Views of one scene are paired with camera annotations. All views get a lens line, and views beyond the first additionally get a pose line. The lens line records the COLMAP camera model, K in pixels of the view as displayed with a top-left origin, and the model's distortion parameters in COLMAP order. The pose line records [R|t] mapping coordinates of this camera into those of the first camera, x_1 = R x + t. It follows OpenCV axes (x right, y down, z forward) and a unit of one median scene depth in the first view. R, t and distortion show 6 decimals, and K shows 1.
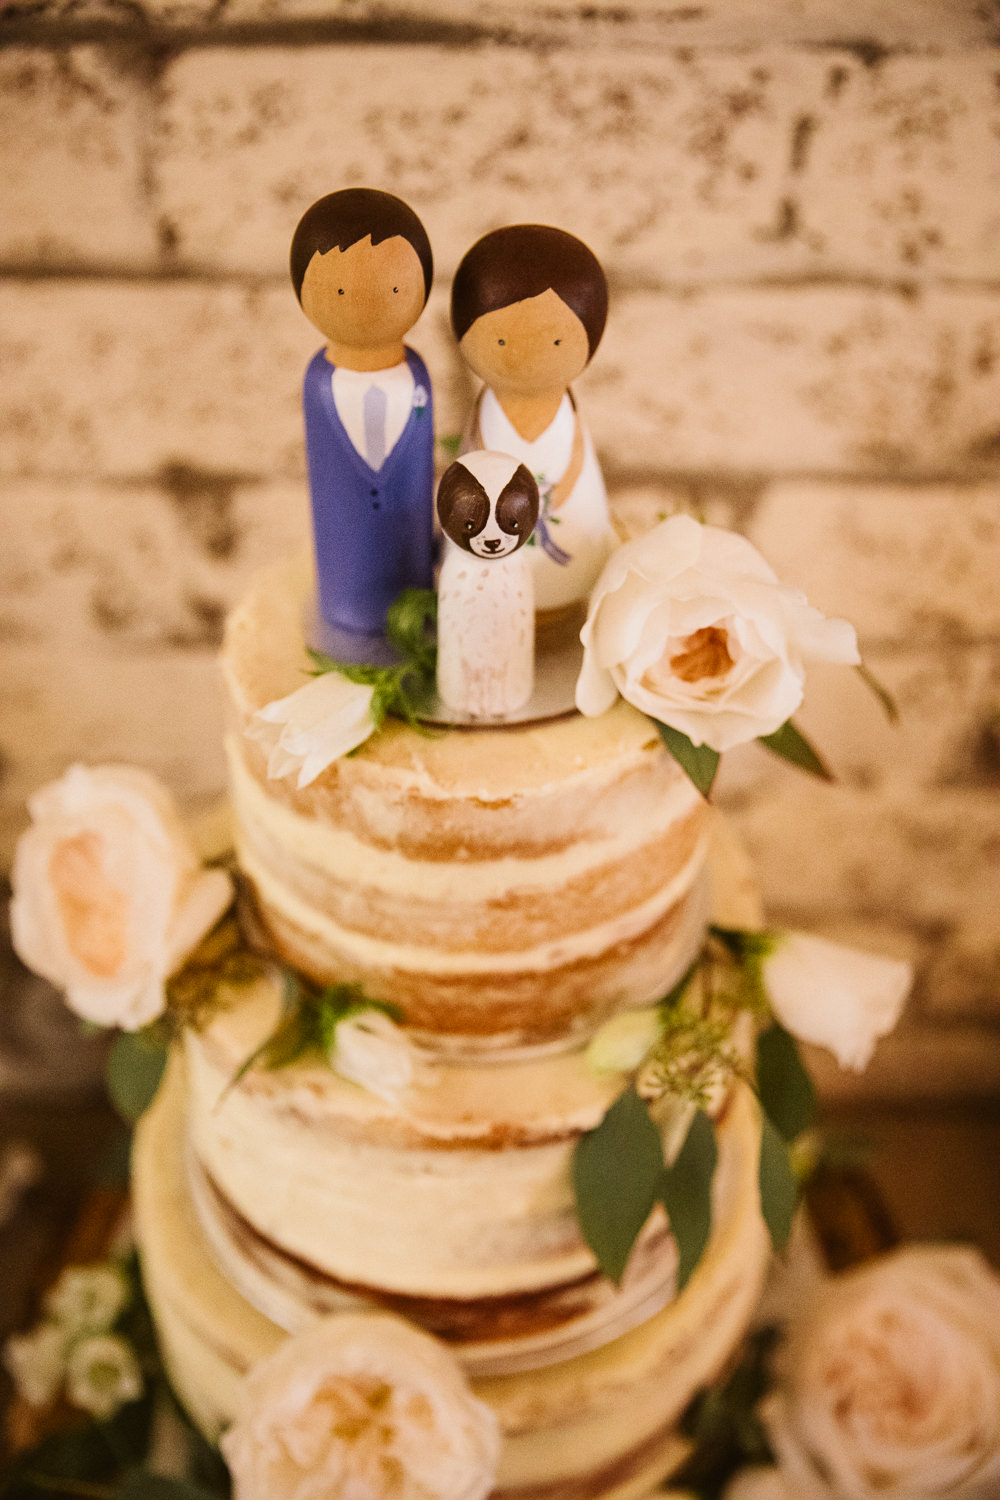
lens RADIAL K [[1588.1, 0, 493.4], [0, 1588.1, 752.7], [0, 0, 1]] dist [0.000725, 0.000000]
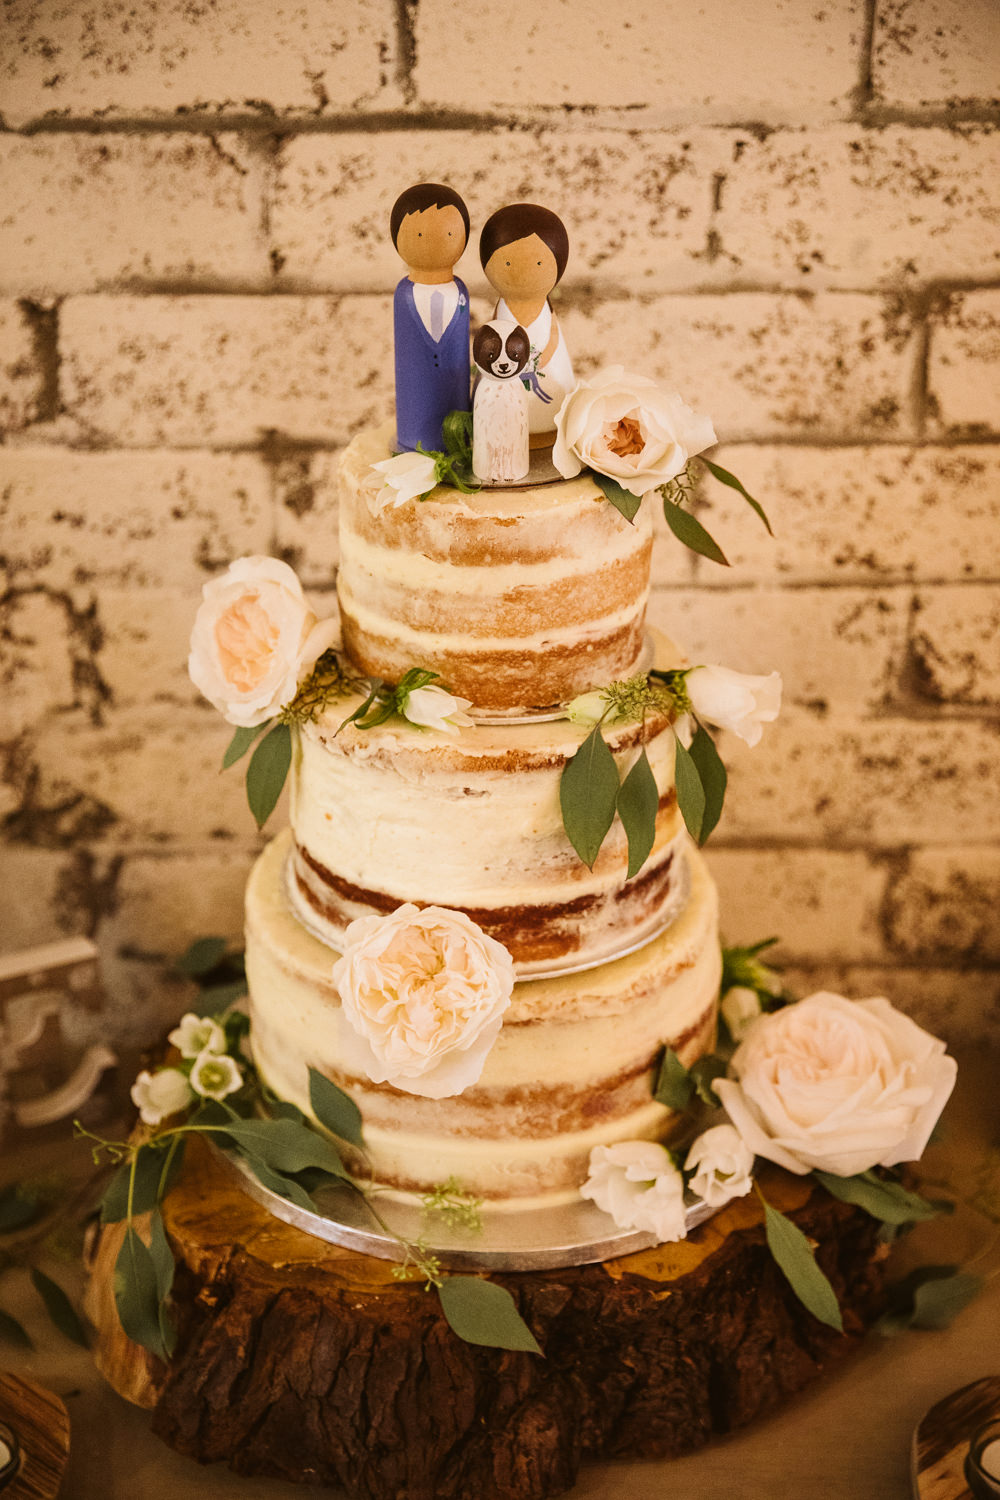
lens RADIAL K [[2476.4, 0, 502.0], [0, 2476.4, 749.0], [0, 0, 1]] dist [0.138281, 0.000000]
pose [[0.999922, -0.008550, -0.009081, 0.015316], [0.006334, 0.975308, -0.220757, 0.729402], [0.010744, 0.220682, 0.975287, -1.319905]]
